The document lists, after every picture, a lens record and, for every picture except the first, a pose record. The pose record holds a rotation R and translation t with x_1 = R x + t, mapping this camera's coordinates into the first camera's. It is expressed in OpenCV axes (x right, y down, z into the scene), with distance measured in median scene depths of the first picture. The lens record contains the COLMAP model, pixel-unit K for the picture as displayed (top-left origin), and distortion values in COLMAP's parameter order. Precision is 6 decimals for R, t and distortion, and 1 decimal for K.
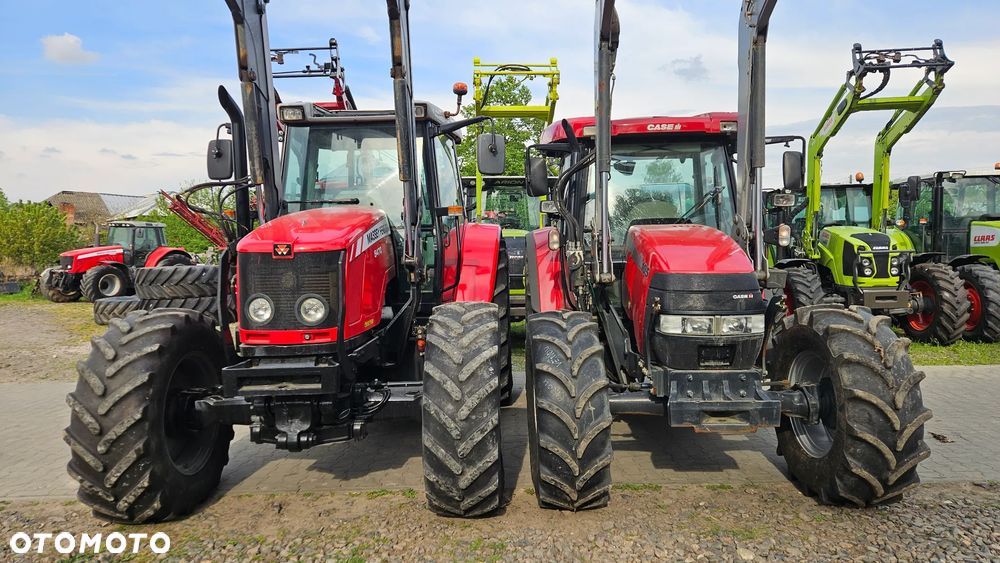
lens RADIAL K [[664.3, 0, 498.3], [0, 664.3, 282.0], [0, 0, 1]] dist [0.072981, -0.043900]
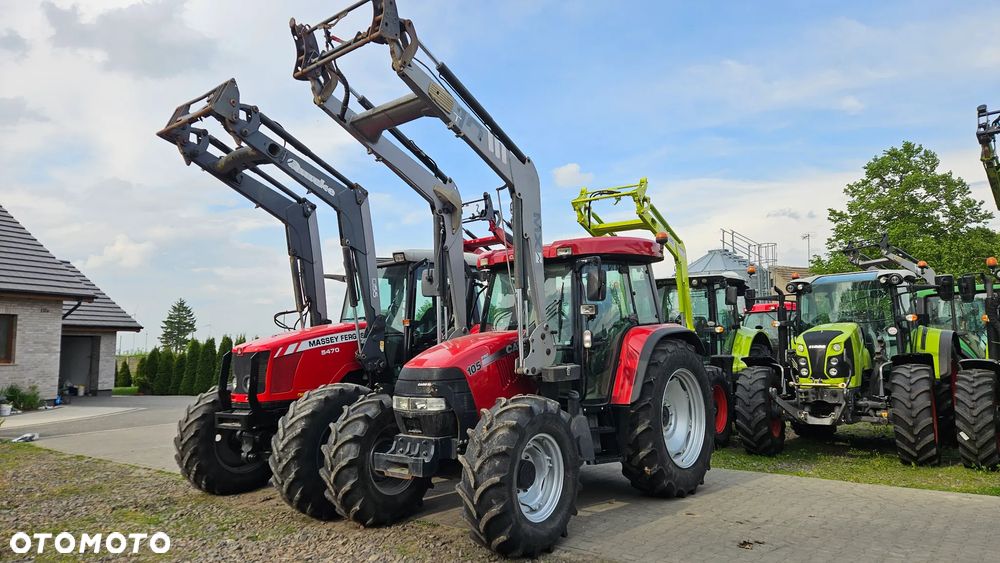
lens RADIAL K [[664.3, 0, 494.2], [0, 664.3, 283.1], [0, 0, 1]] dist [0.072981, -0.043900]
pose [[0.779972, -0.057910, -0.623130, 1.204595], [-0.025470, 0.991947, -0.124067, -0.018222], [0.625296, 0.112640, 0.772215, -0.038130]]
